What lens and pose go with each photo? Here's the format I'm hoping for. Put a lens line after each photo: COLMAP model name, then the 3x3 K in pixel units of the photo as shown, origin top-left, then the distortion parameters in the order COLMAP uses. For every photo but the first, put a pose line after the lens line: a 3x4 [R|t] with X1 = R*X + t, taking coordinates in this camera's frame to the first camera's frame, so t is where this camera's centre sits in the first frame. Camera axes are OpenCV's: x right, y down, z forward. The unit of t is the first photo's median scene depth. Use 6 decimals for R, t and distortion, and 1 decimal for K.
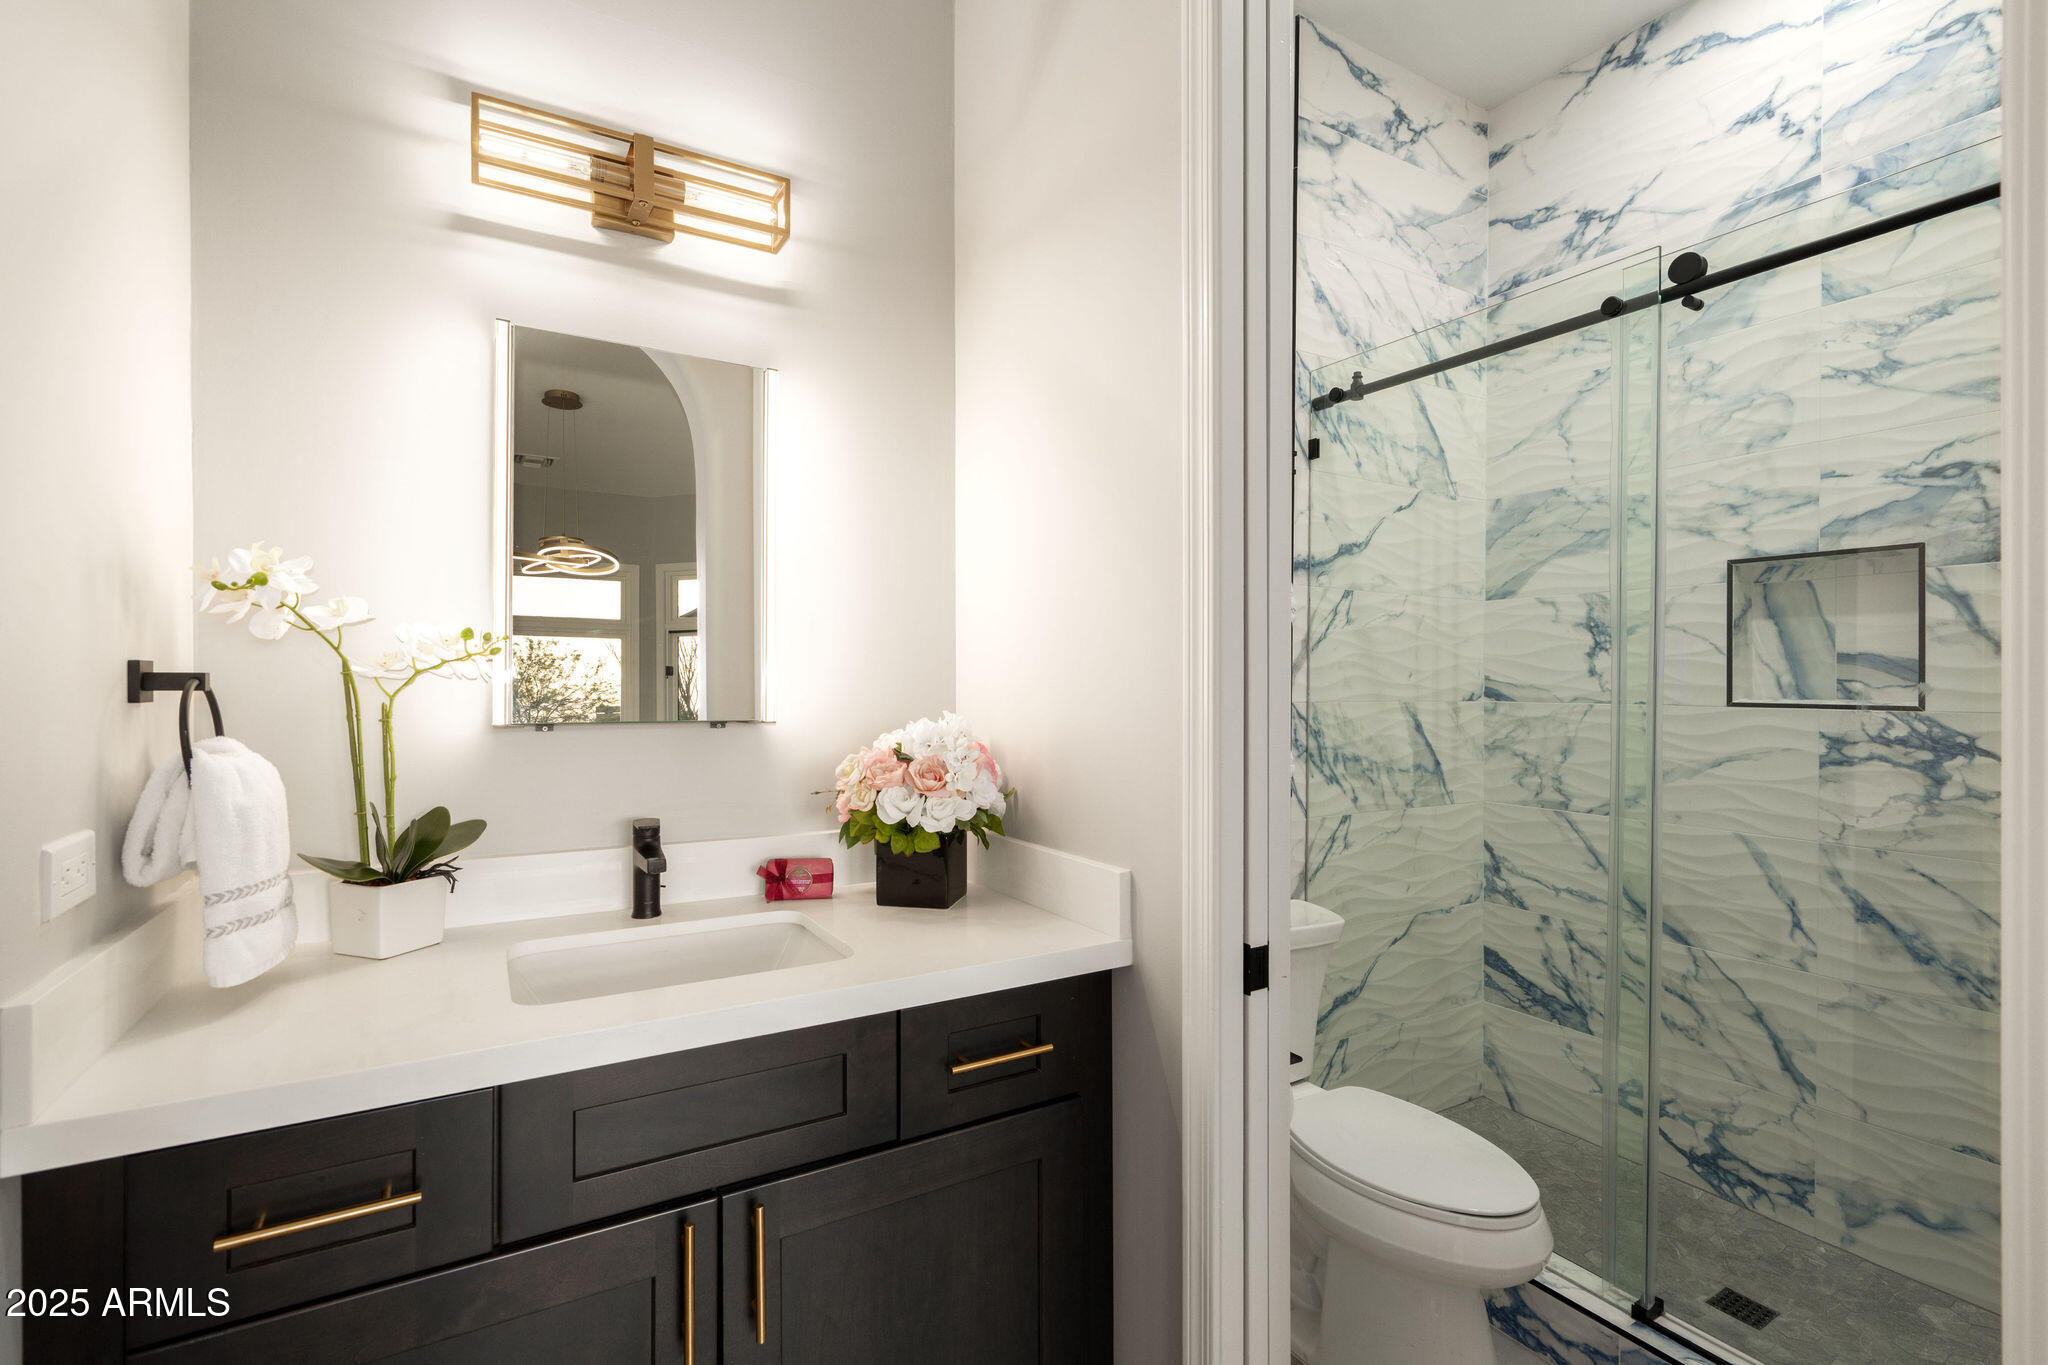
lens RADIAL K [[938.7, 0, 1024.0], [0, 938.7, 682.5], [0, 0, 1]] dist [0.001911, 0.001215]
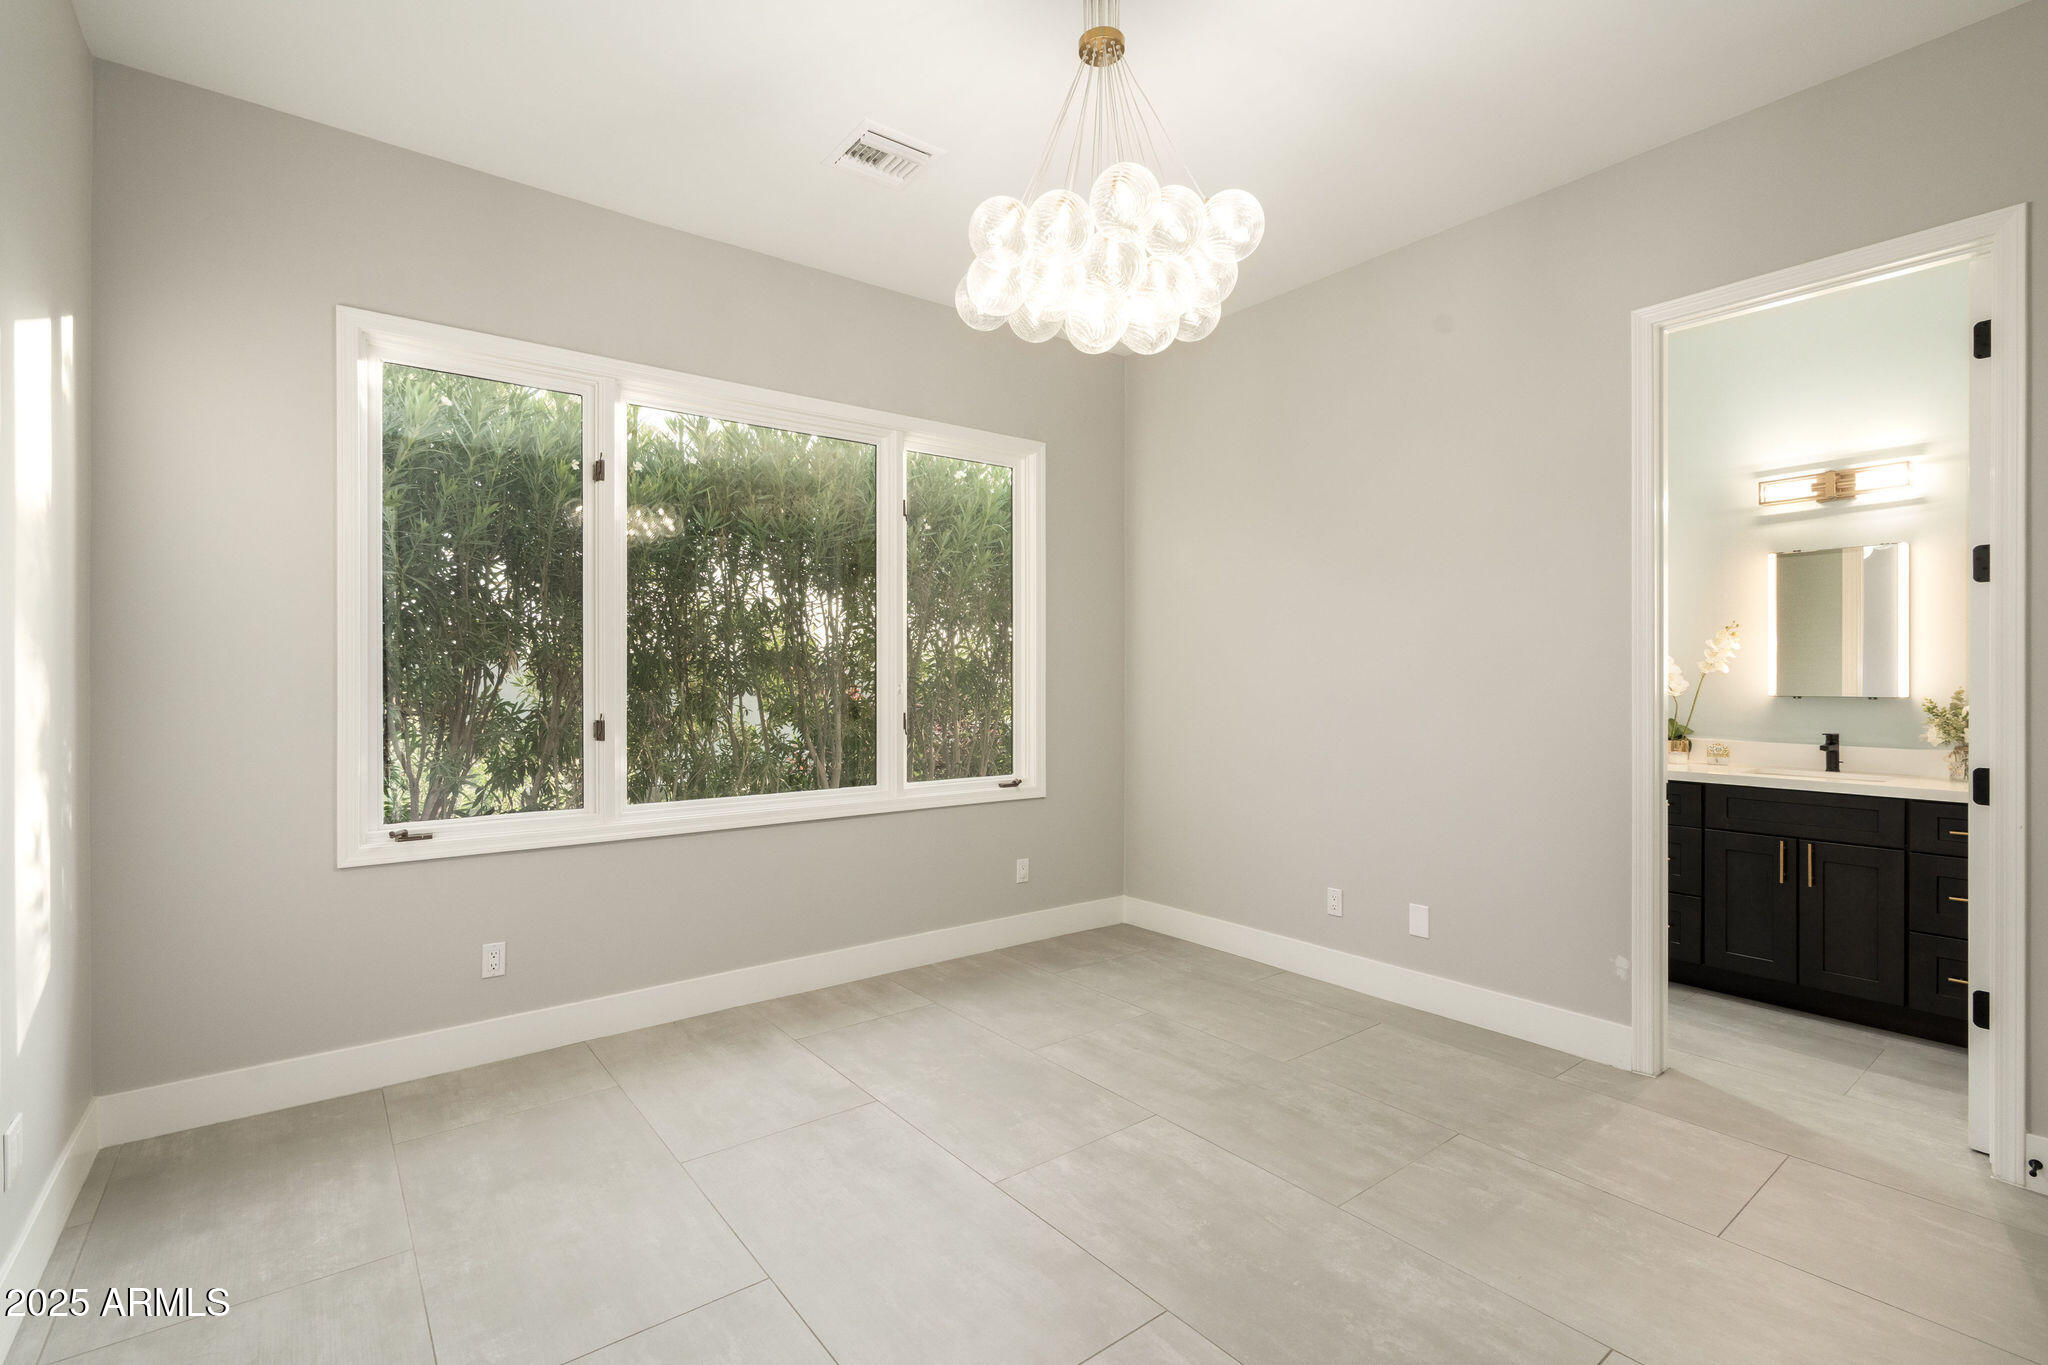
lens RADIAL K [[938.7, 0, 1024.0], [0, 938.7, 682.5], [0, 0, 1]] dist [0.001911, 0.001215]
pose [[0.116232, 0.002113, -0.993220, 1.852397], [-0.001051, 0.999997, 0.002004, 0.003506], [0.993221, 0.000811, 0.116234, -1.461747]]
